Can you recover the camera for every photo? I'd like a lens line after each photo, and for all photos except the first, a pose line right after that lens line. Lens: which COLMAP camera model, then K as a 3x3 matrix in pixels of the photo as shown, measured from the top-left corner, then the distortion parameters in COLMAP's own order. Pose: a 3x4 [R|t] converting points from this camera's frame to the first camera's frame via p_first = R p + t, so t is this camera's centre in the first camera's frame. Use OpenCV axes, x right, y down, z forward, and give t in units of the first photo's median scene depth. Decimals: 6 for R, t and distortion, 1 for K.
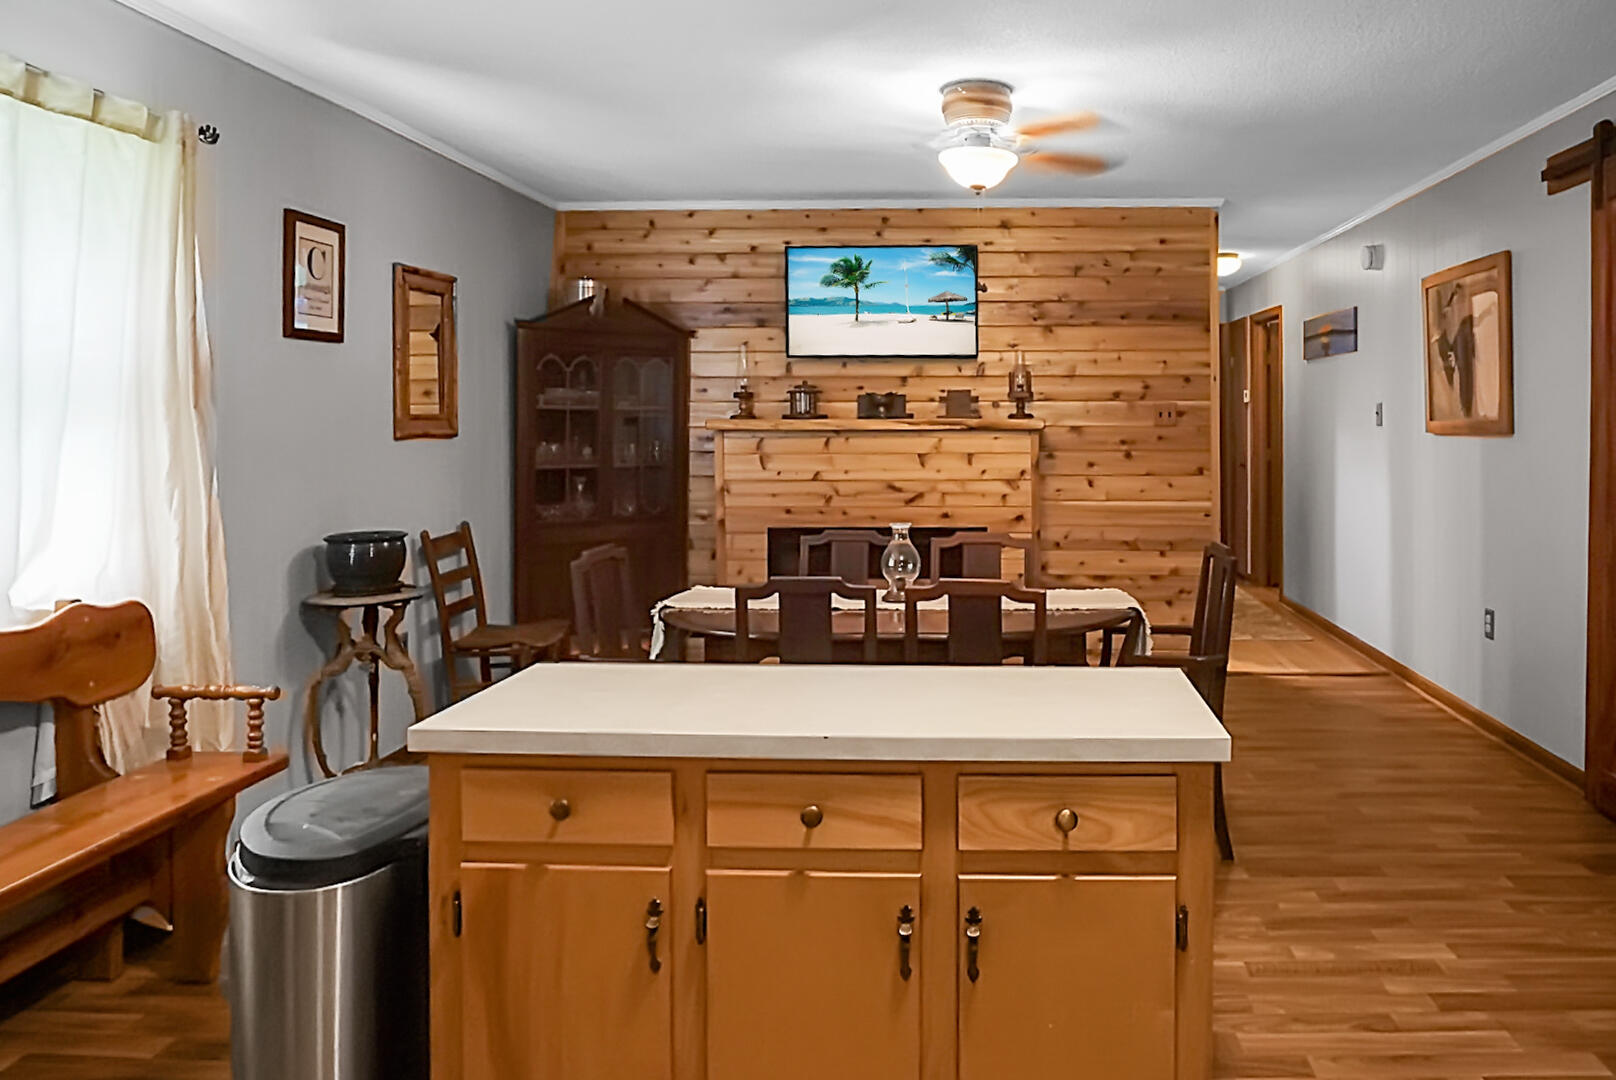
lens RADIAL K [[1225.9, 0, 807.4], [0, 1225.9, 455.8], [0, 0, 1]] dist [-0.174349, -0.000955]
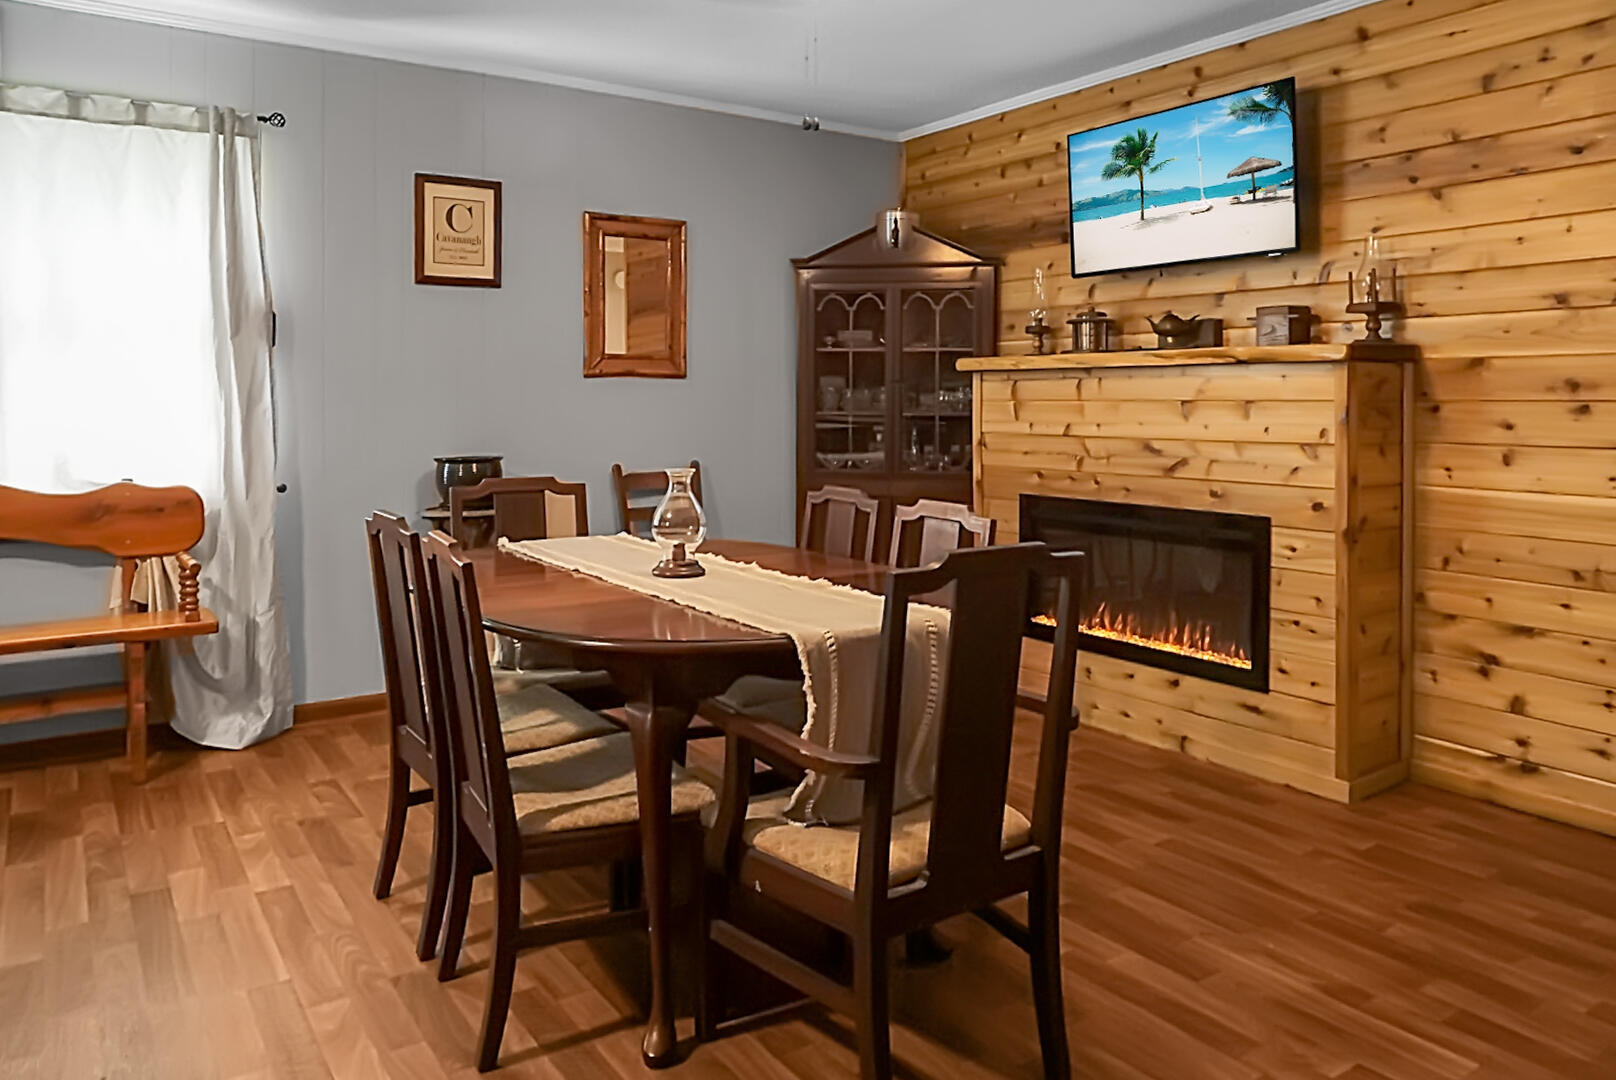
lens RADIAL K [[1096.0, 0, 812.2], [0, 1096.0, 418.1], [0, 0, 1]] dist [-0.070104, 0.006150]
pose [[0.589360, 0.015185, -0.807728, 0.449993], [-0.032854, 0.999447, -0.005183, 0.017475], [0.807202, 0.029592, 0.589533, 0.467113]]
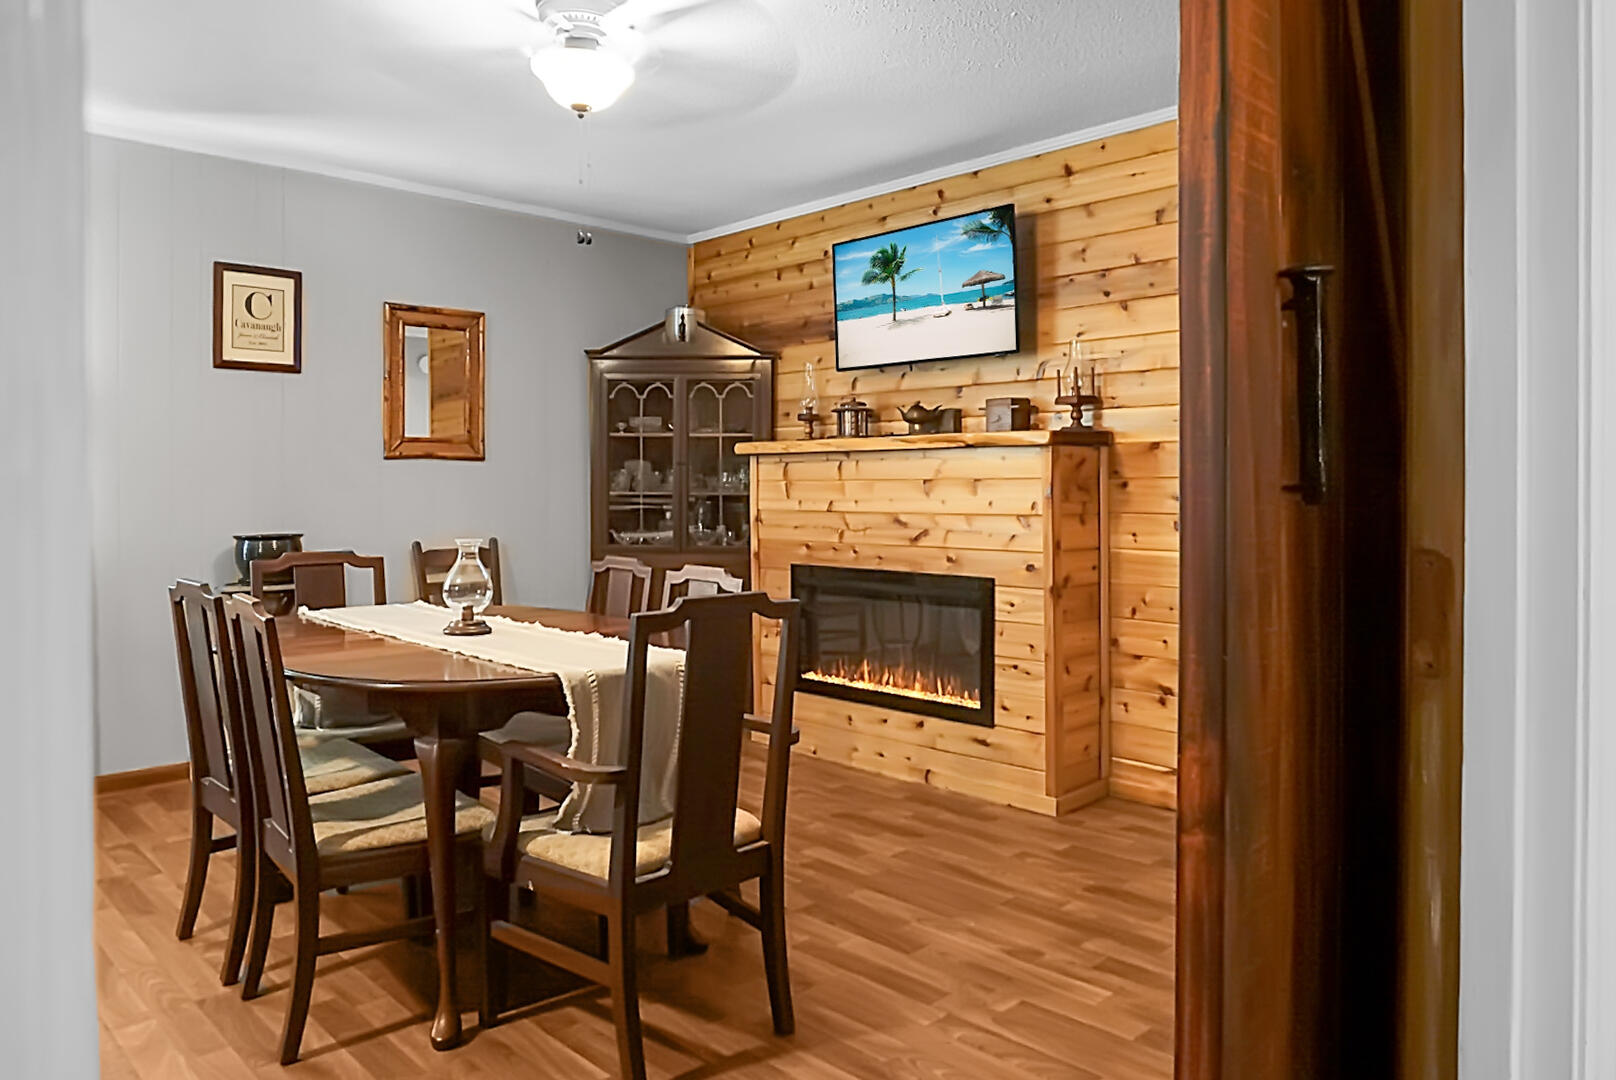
lens RADIAL K [[1074.3, 0, 829.3], [0, 1074.3, 499.1], [0, 0, 1]] dist [-0.080748, 0.025072]
pose [[0.727272, 0.008182, -0.686301, 0.510508], [-0.026079, 0.999536, -0.015721, 0.022953], [0.685854, 0.029332, 0.727148, 0.447096]]
